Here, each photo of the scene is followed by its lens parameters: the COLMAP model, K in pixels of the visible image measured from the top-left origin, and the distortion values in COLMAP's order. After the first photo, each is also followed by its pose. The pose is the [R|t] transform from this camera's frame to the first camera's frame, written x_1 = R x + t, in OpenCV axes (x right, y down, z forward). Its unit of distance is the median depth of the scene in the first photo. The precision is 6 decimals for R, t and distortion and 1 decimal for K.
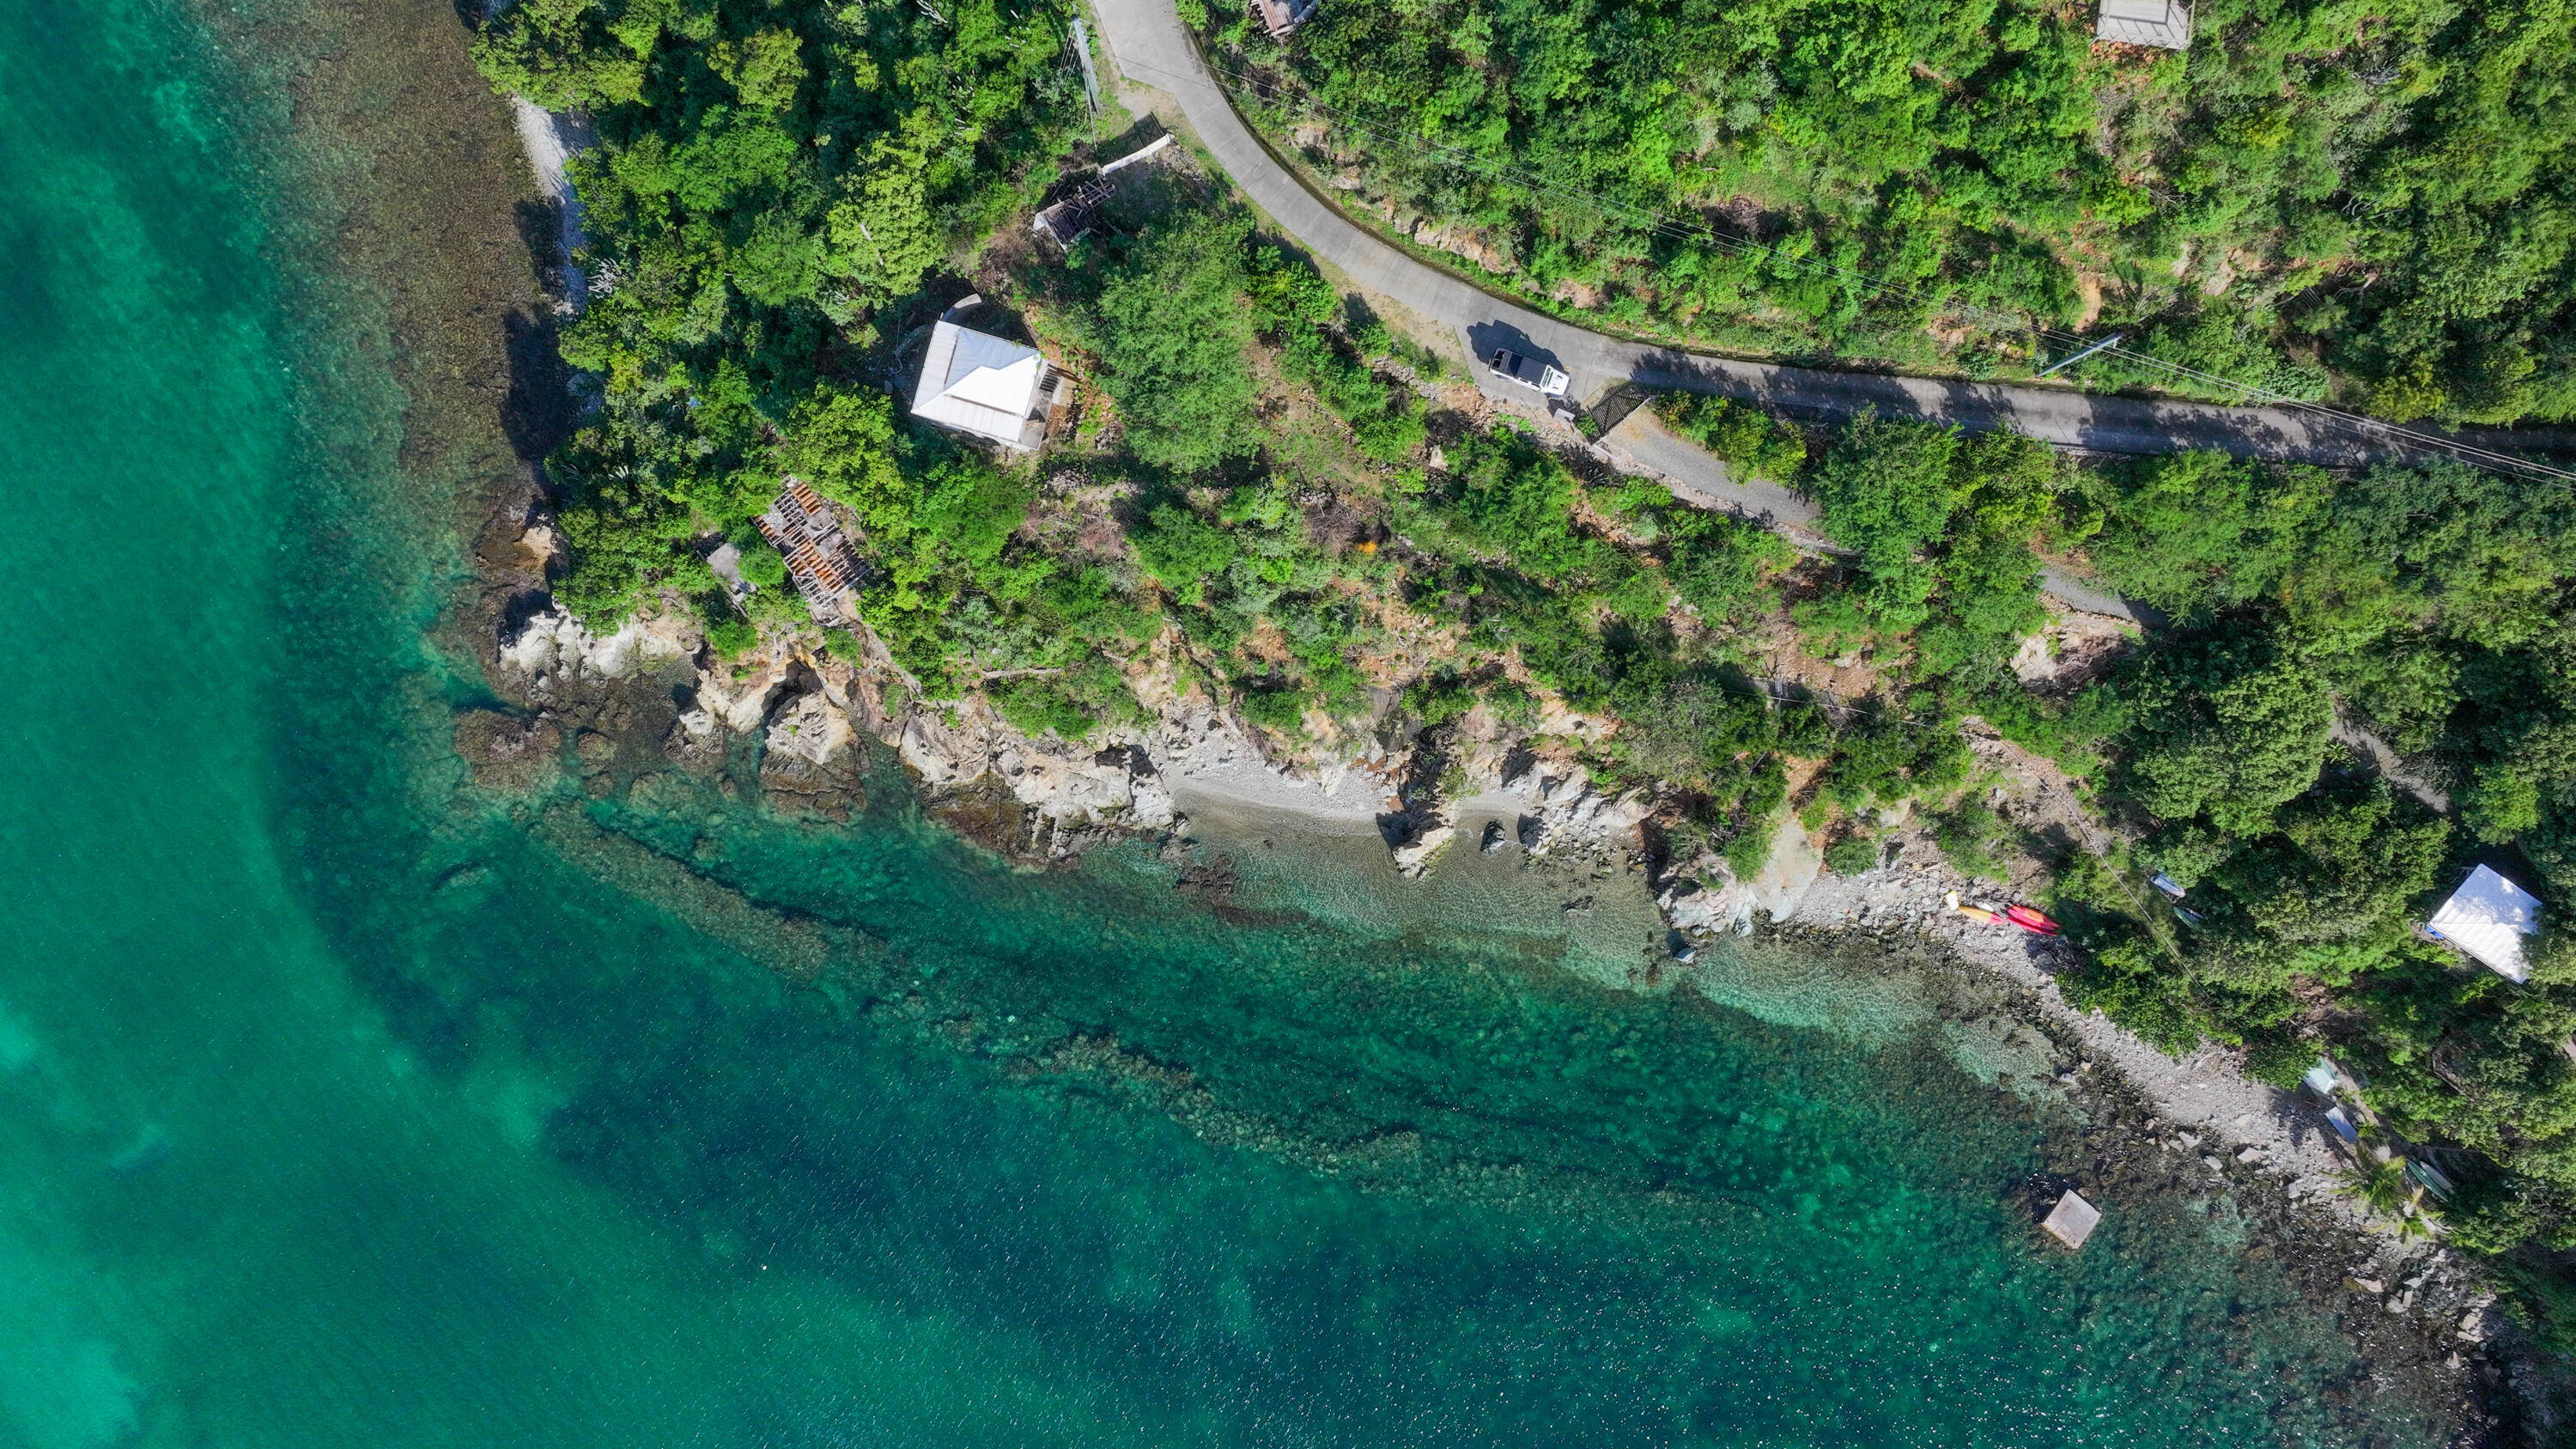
lens RADIAL K [[1807.2, 0, 1294.4], [0, 1807.2, 716.7], [0, 0, 1]] dist [-0.009368, 0.028939]
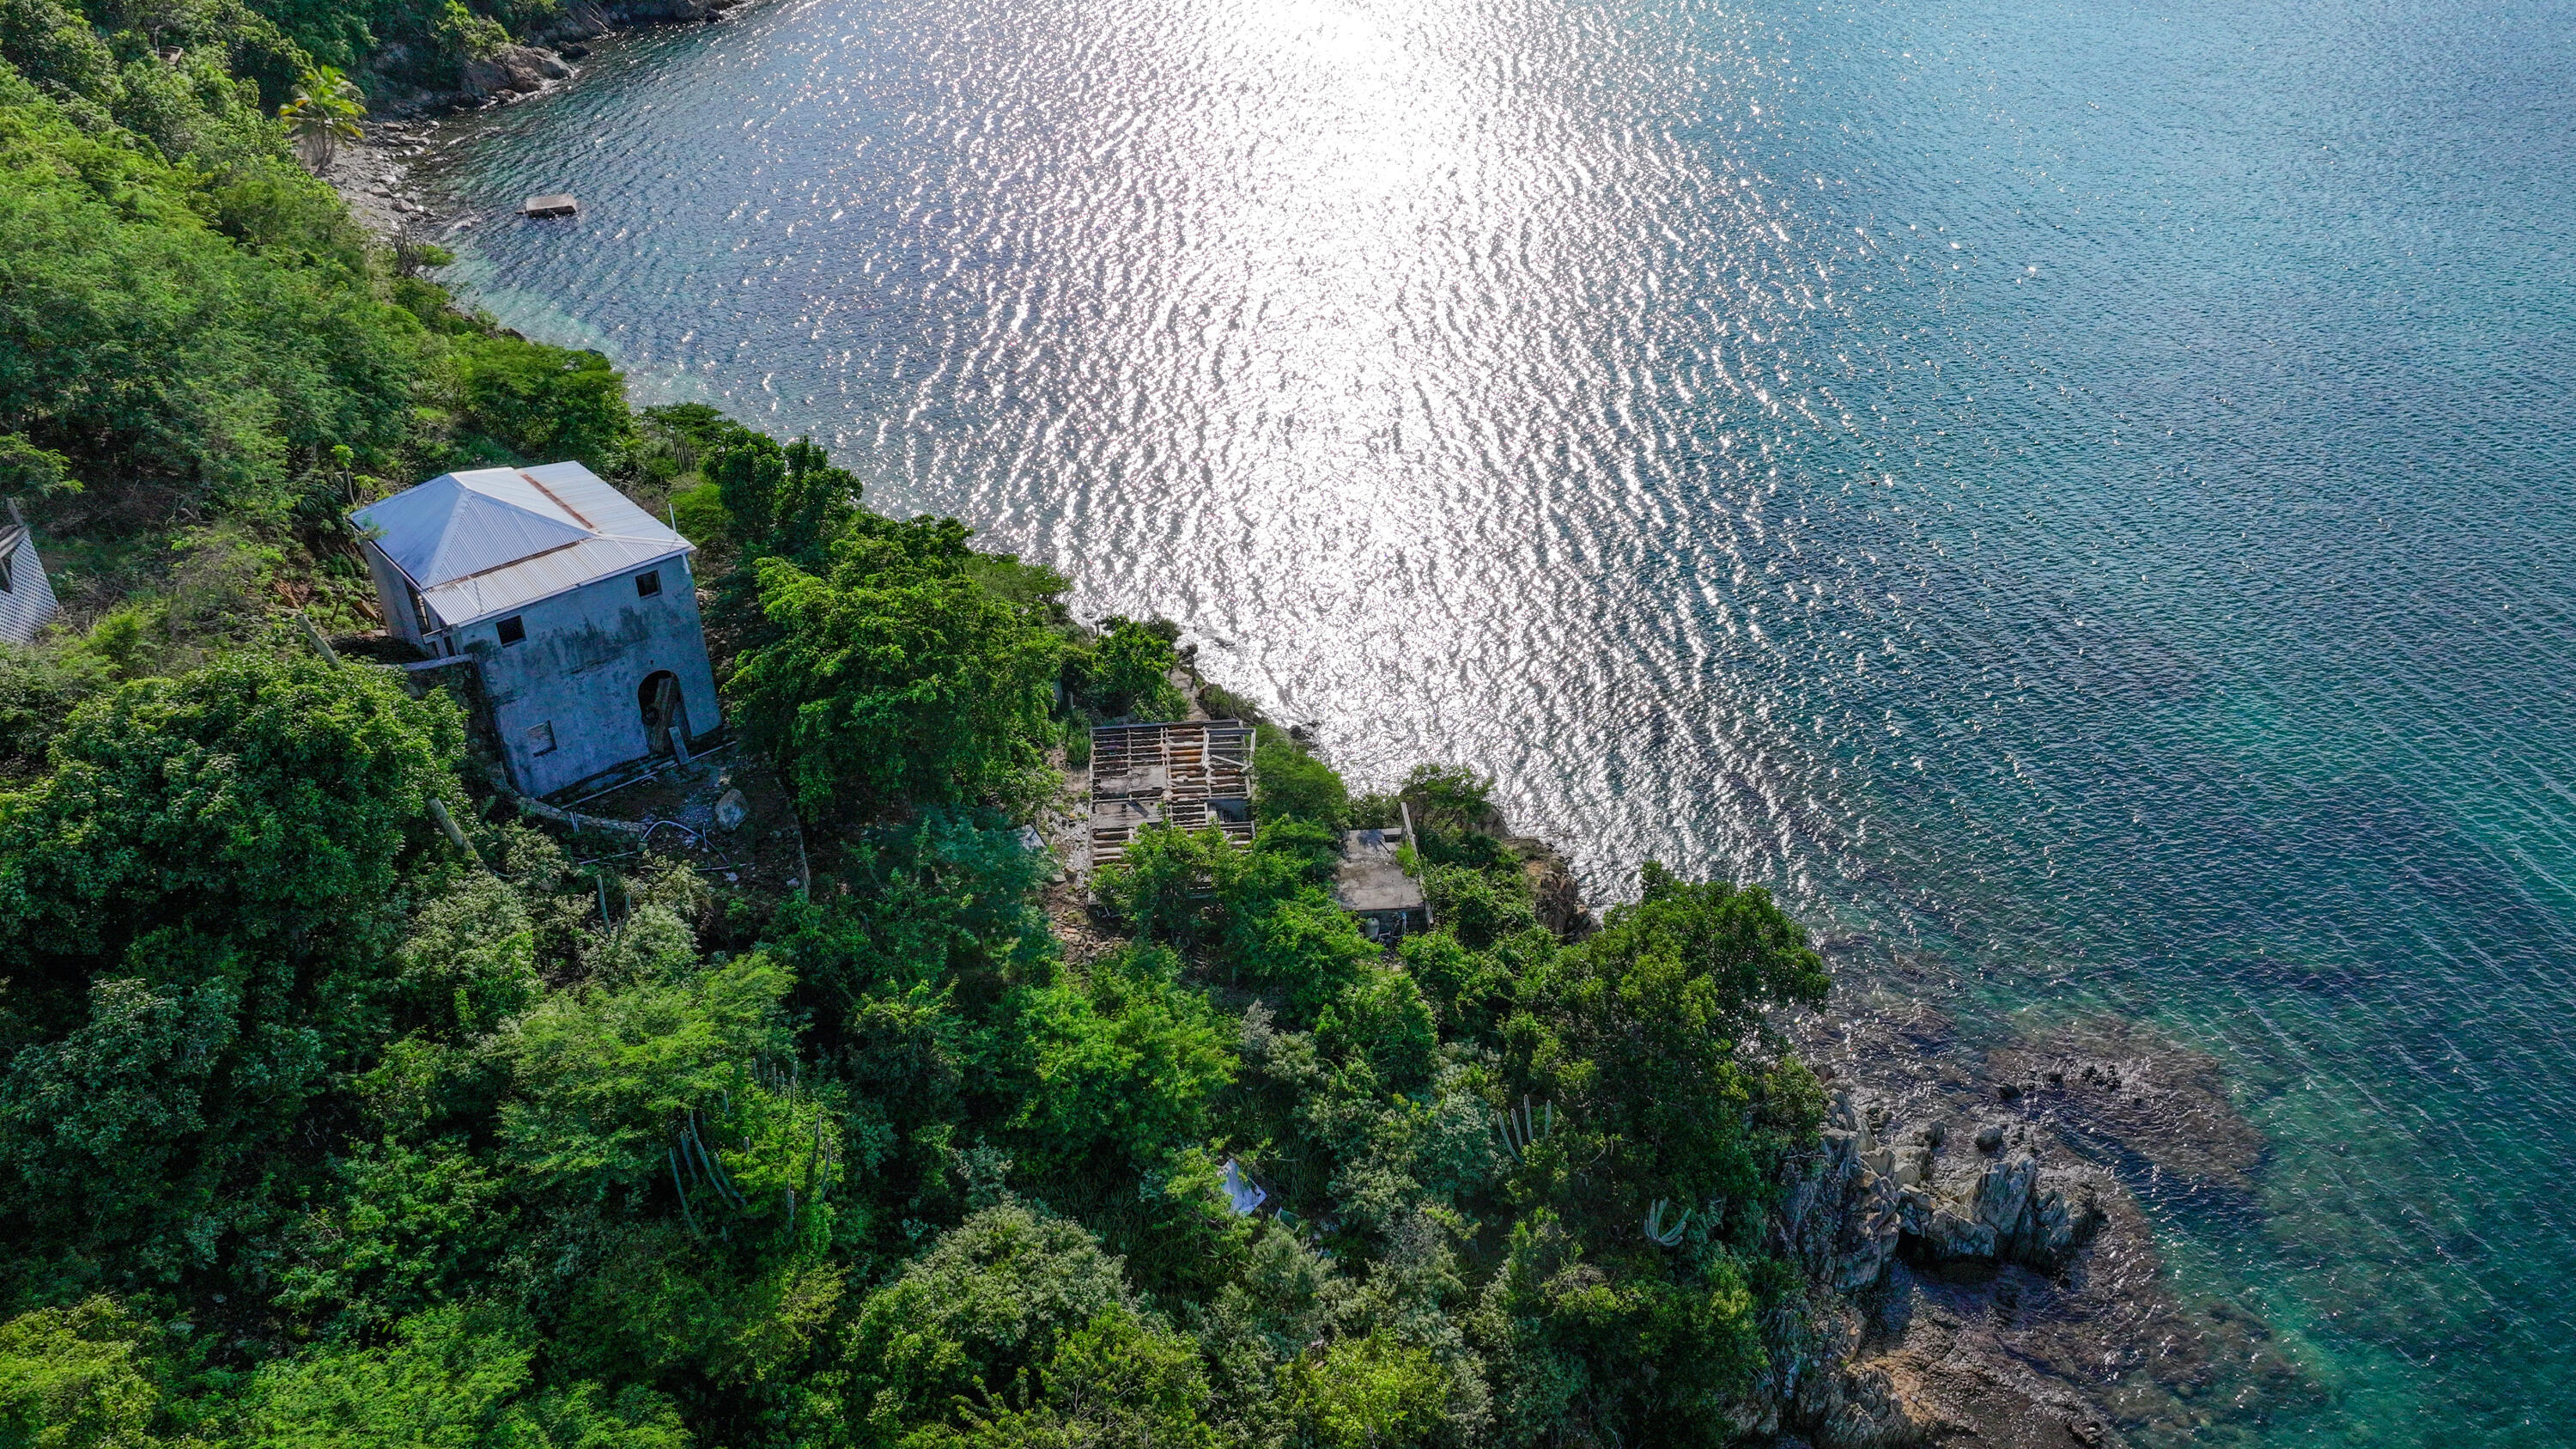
lens RADIAL K [[1807.2, 0, 1294.4], [0, 1807.2, 716.7], [0, 0, 1]] dist [-0.009368, 0.028939]
pose [[-0.847678, -0.284964, 0.447479, -0.449384], [0.530511, -0.456015, 0.714569, -0.350683], [0.000430, 0.843117, 0.537730, 0.726812]]
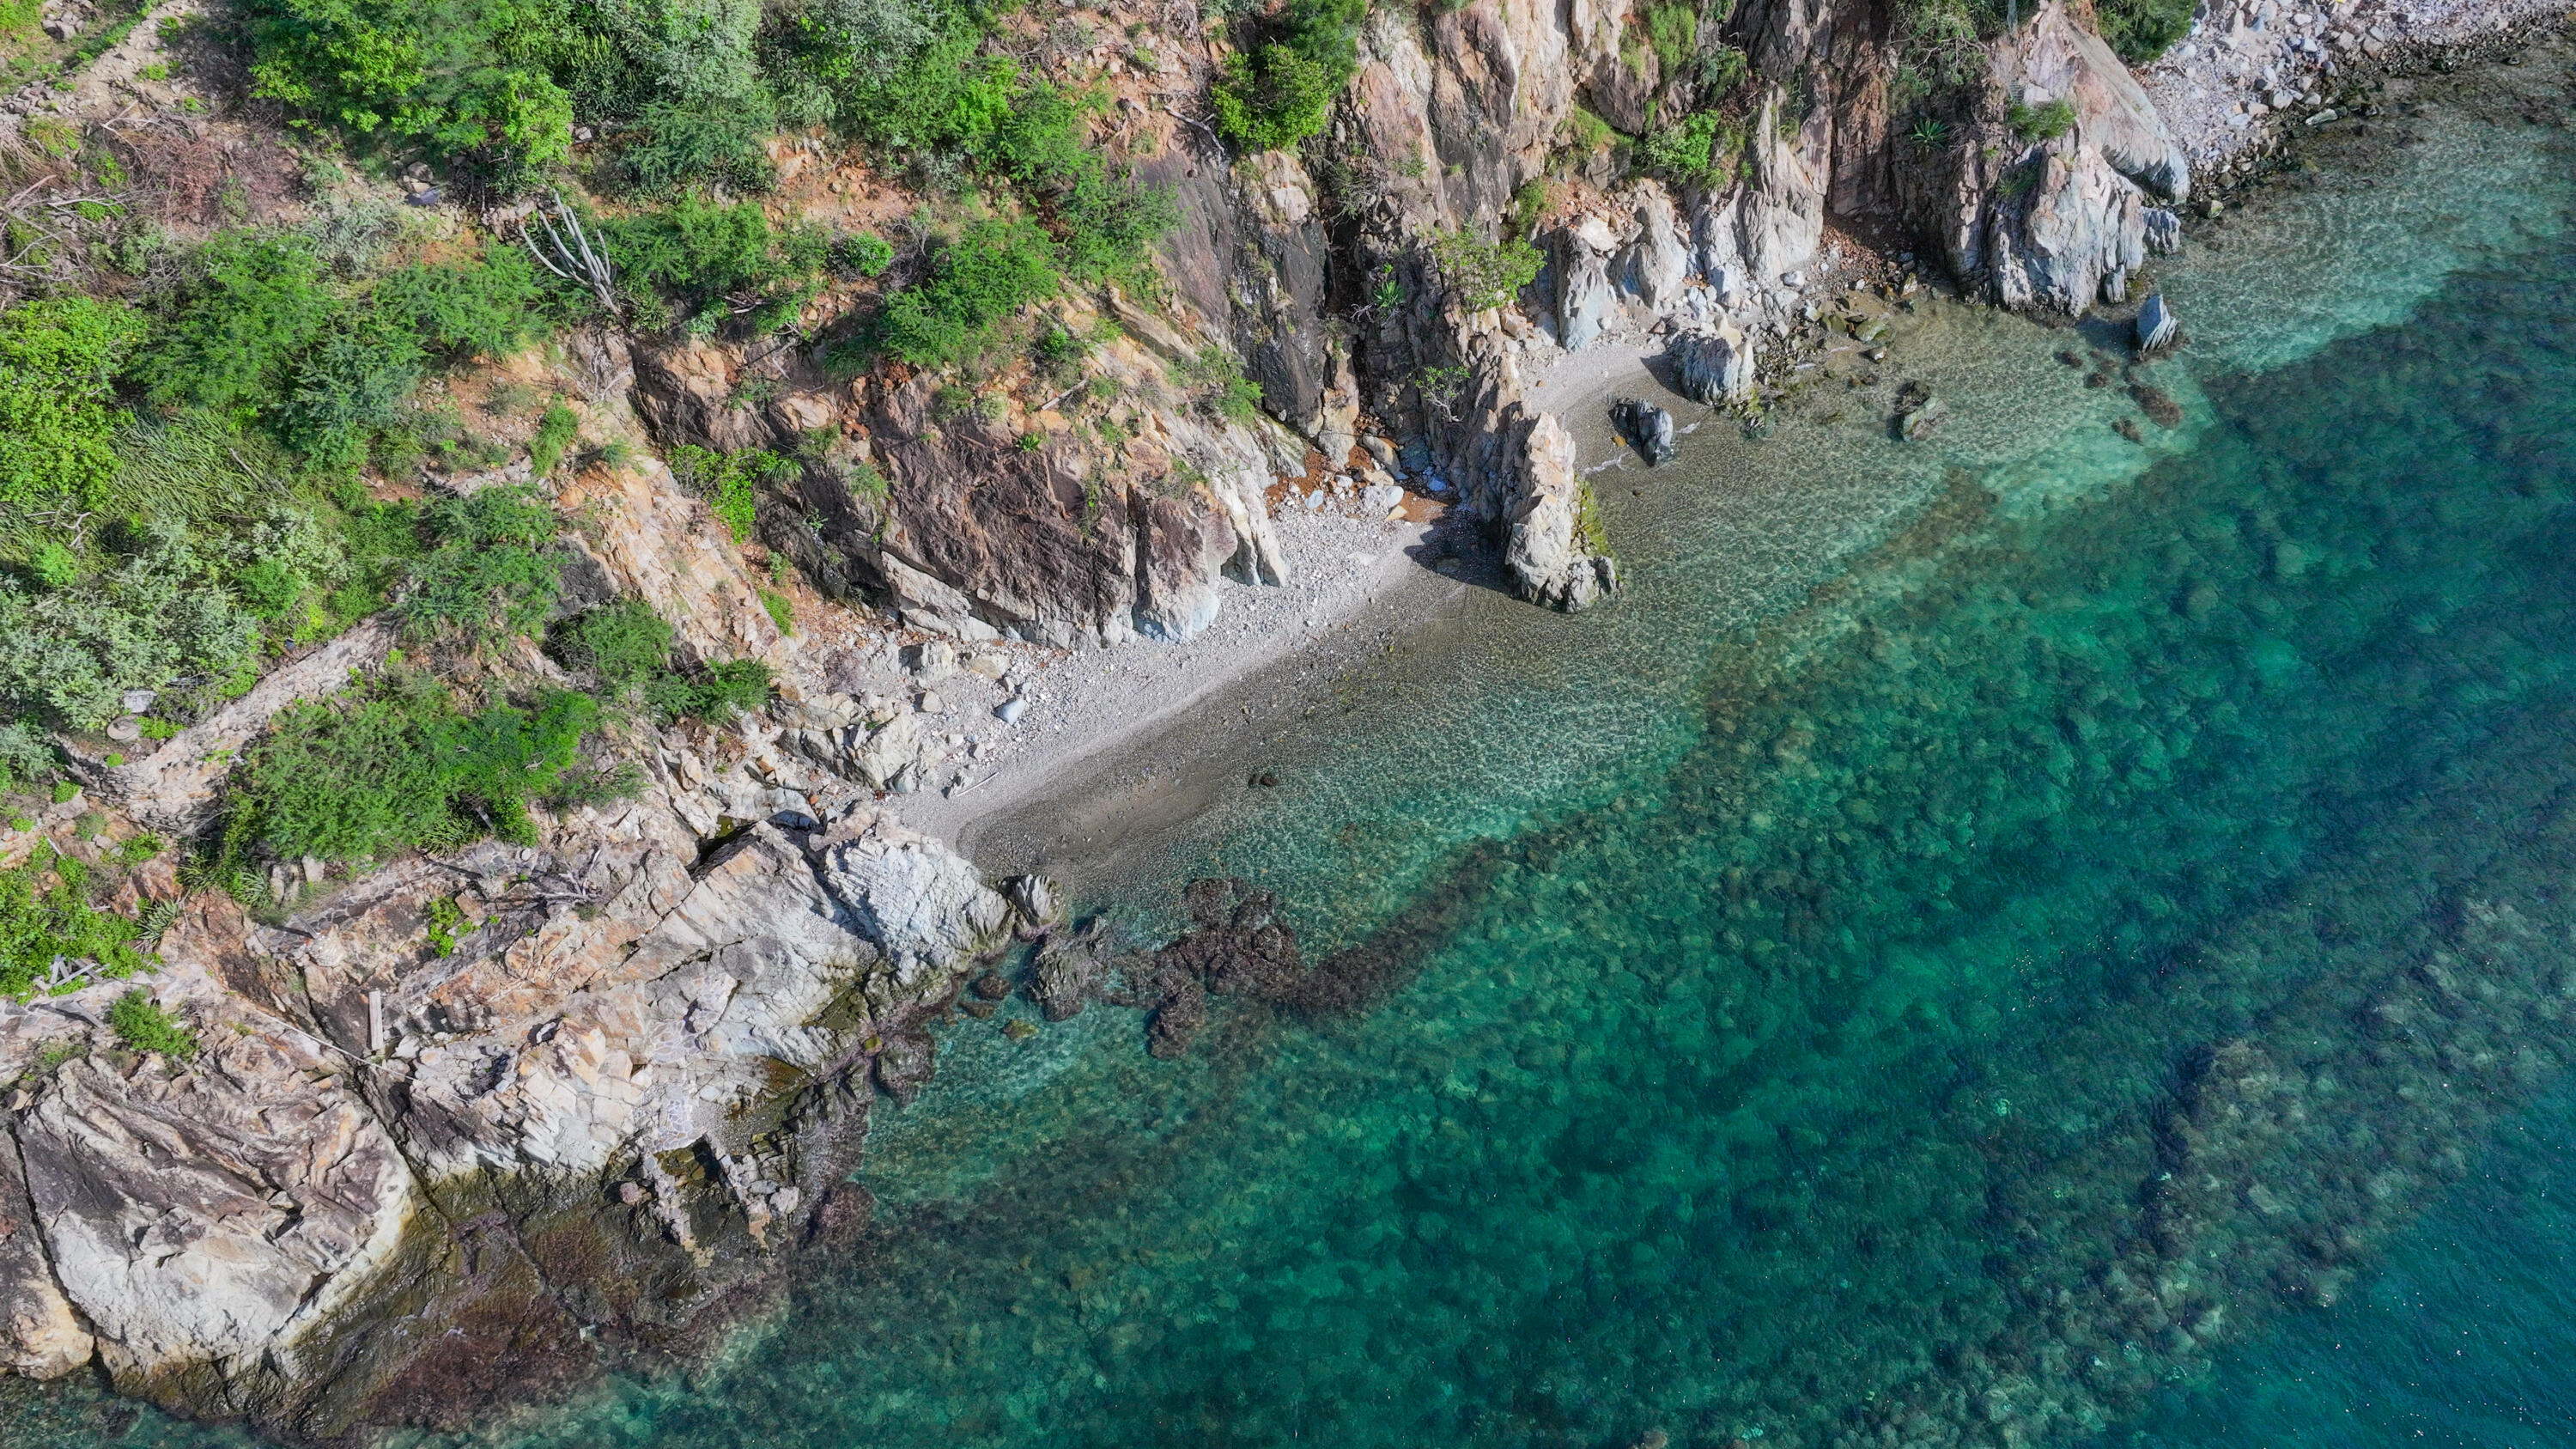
lens RADIAL K [[1820.5, 0, 1296.6], [0, 1820.5, 713.5], [0, 0, 1]] dist [0.000599, 0.005140]
pose [[0.694775, -0.583532, 0.420450, -0.153830], [0.719211, 0.567582, -0.400733, 0.213953], [-0.004800, 0.580812, 0.814024, 0.727131]]
